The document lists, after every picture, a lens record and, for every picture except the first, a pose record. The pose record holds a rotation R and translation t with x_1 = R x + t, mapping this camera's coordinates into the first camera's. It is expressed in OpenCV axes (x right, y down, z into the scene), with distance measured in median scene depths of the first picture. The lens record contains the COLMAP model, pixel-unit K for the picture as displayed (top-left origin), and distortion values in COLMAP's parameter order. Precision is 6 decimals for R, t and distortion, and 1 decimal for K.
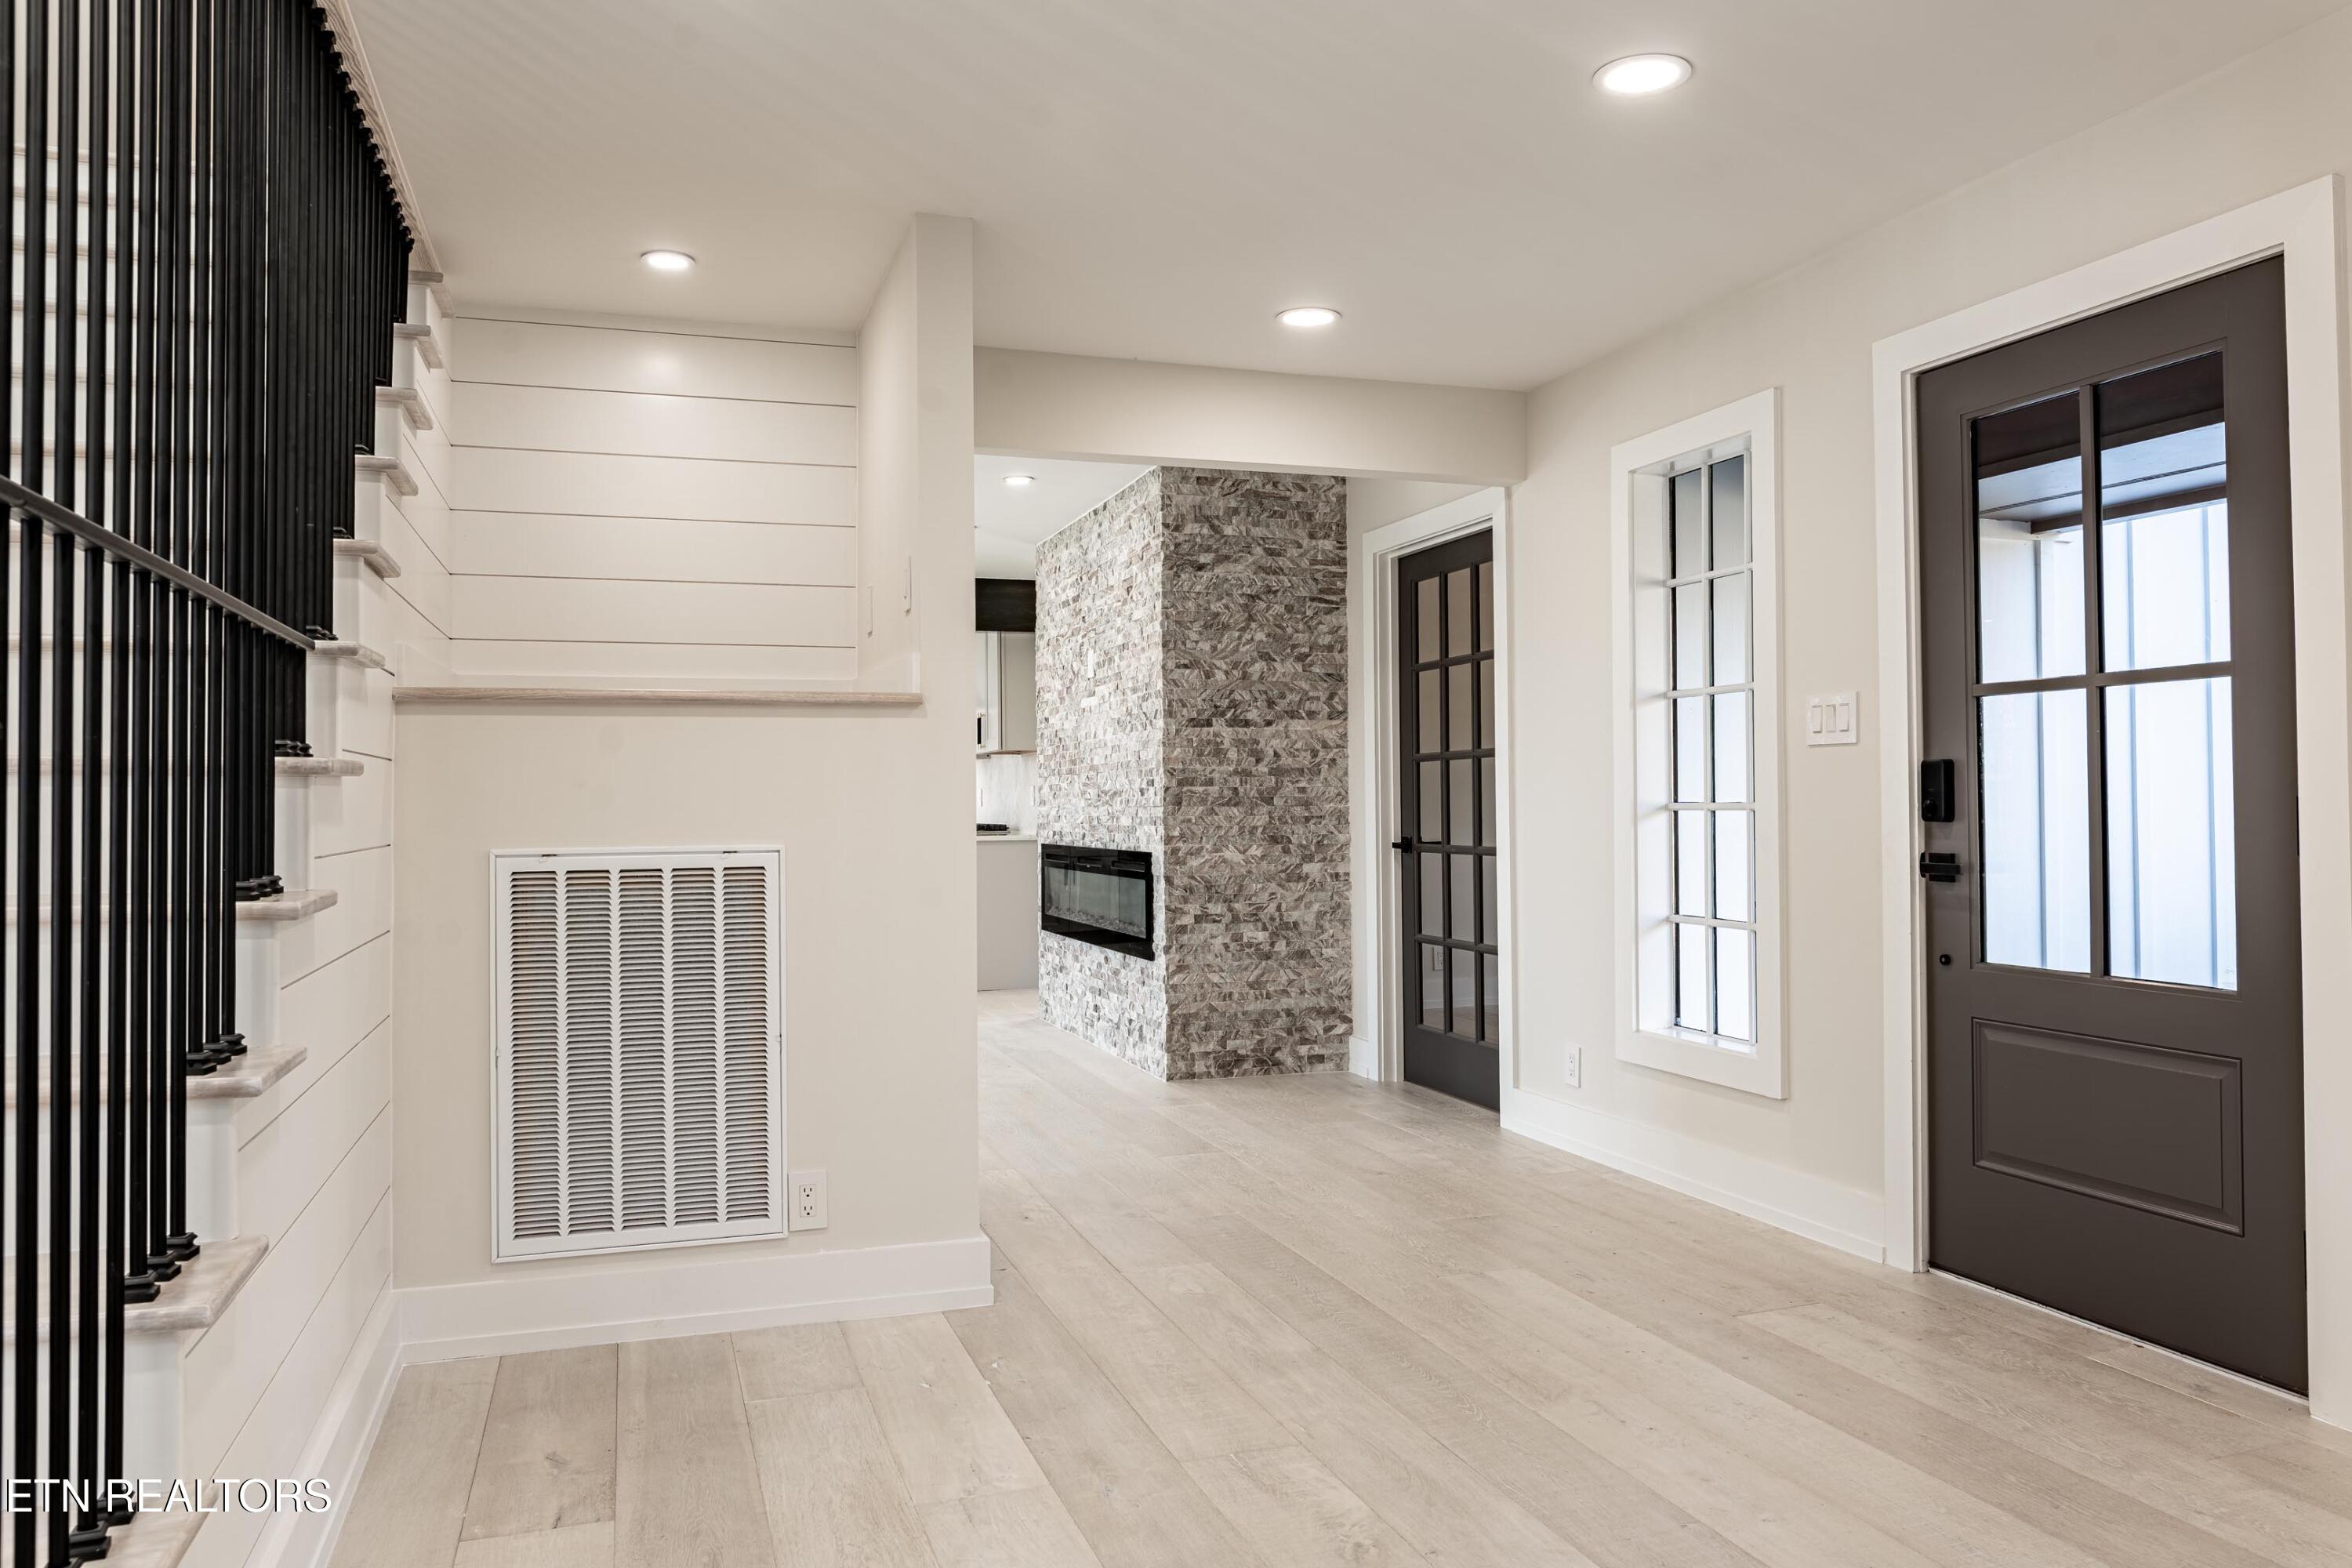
lens RADIAL K [[1675.9, 0, 1176.0], [0, 1675.9, 784.0], [0, 0, 1]] dist [-0.027138, 0.000003]
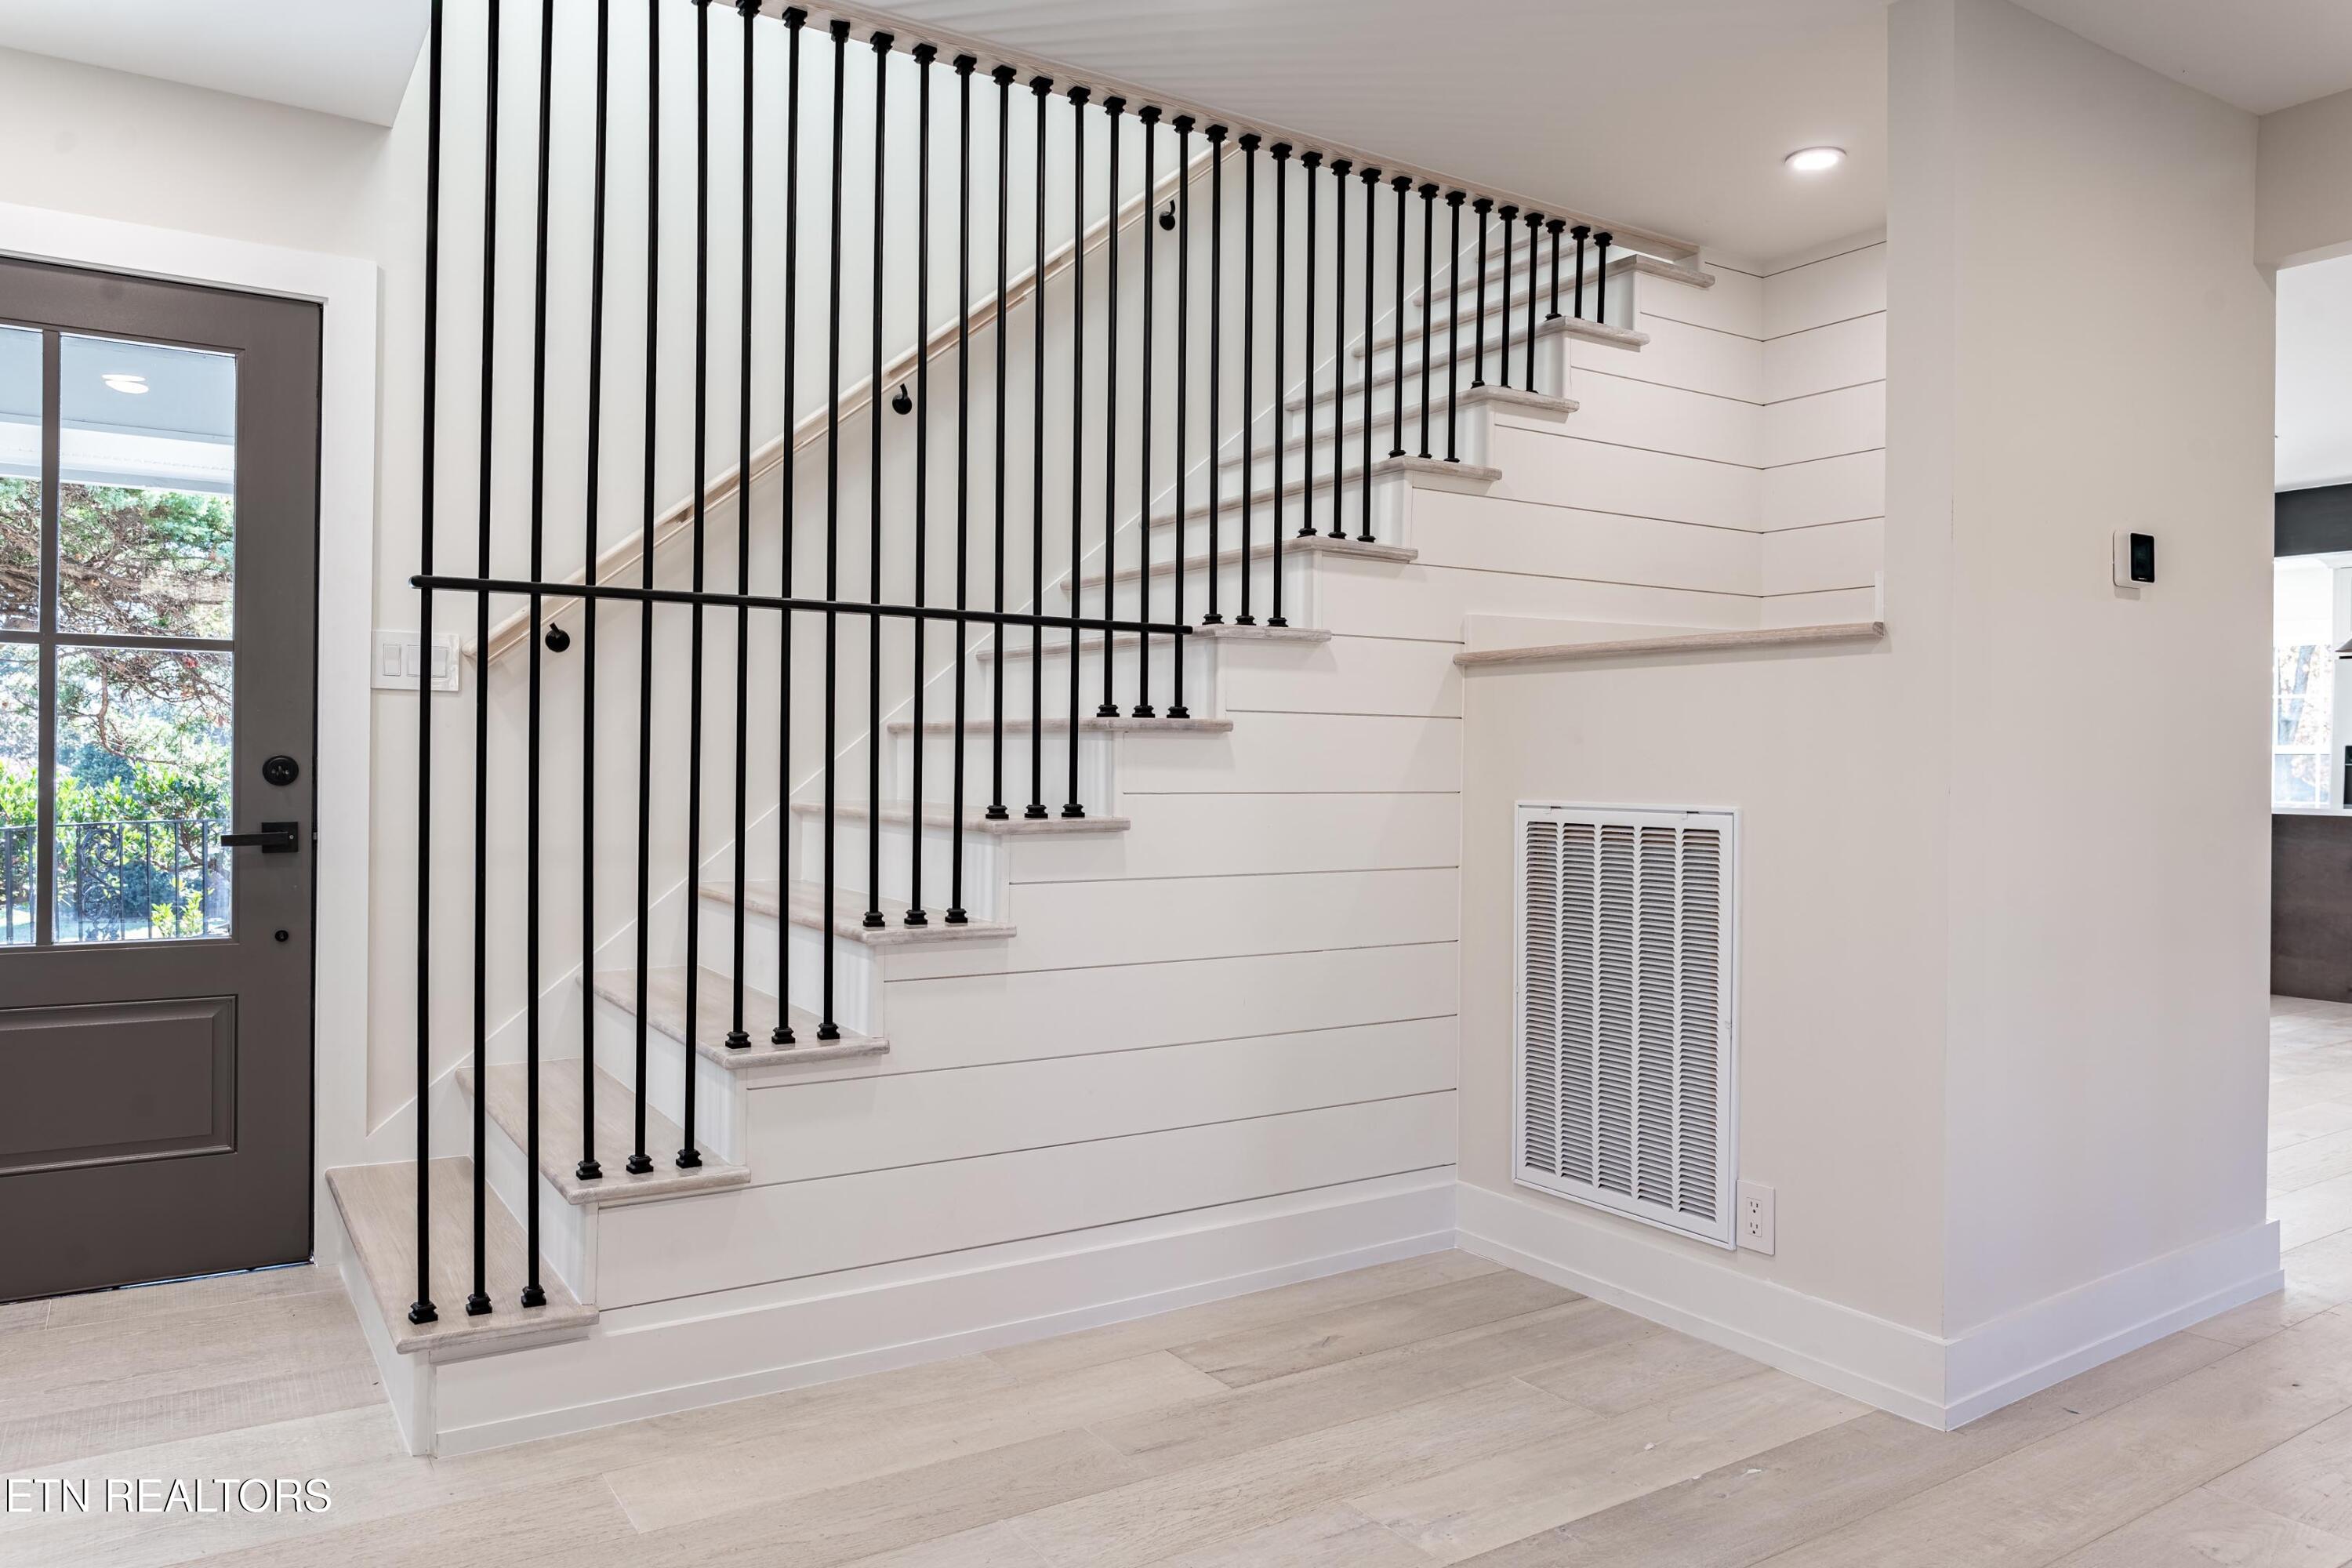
lens RADIAL K [[1575.9, 0, 1177.7], [0, 1575.9, 776.1], [0, 0, 1]] dist [-0.032093, 0.023265]
pose [[0.248942, 0.018768, -0.968337, 0.513812], [-0.000484, 0.999815, 0.019254, 0.004405], [0.968518, -0.004324, 0.248905, 0.530301]]
